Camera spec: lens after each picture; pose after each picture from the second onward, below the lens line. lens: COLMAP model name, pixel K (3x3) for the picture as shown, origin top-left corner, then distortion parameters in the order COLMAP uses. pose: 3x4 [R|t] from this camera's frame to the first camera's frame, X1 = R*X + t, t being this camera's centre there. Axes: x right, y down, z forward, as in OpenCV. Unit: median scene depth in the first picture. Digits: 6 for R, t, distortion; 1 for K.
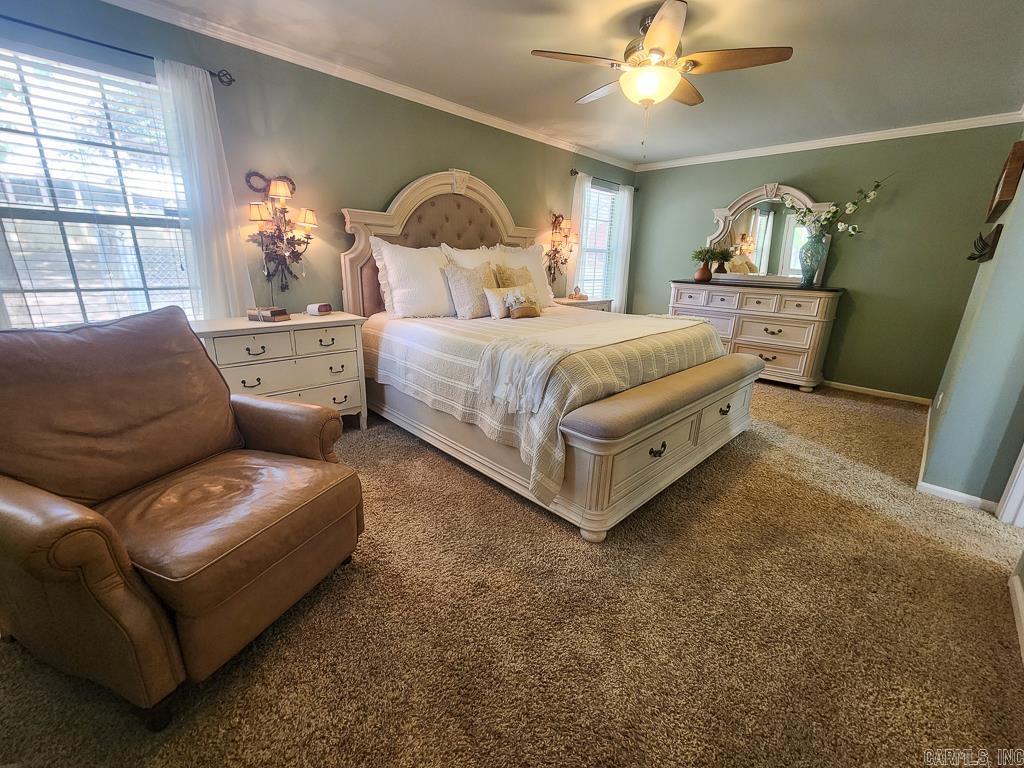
lens RADIAL K [[420.6, 0, 512.0], [0, 420.6, 384.0], [0, 0, 1]] dist [-0.000550, -0.000066]
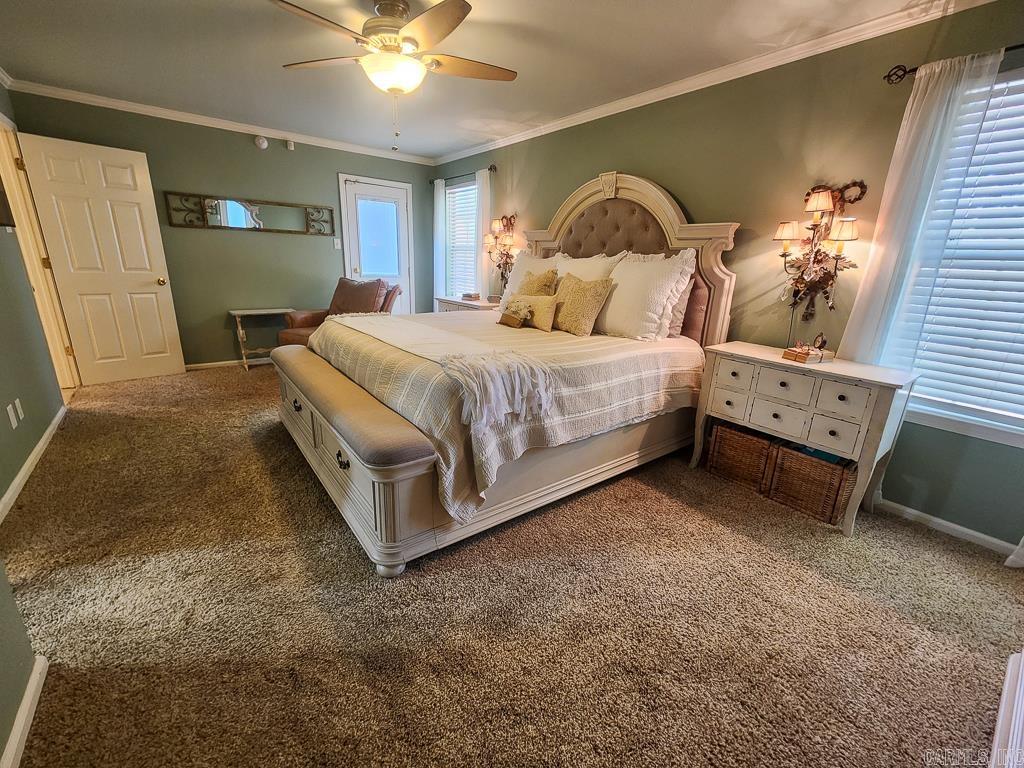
lens RADIAL K [[420.6, 0, 512.0], [0, 420.6, 384.0], [0, 0, 1]] dist [-0.000550, -0.000066]
pose [[-0.118485, 0.252326, -0.960361, 1.013883], [-0.321159, 0.905449, 0.277522, -0.315860], [0.939584, 0.341311, -0.026245, 1.114841]]
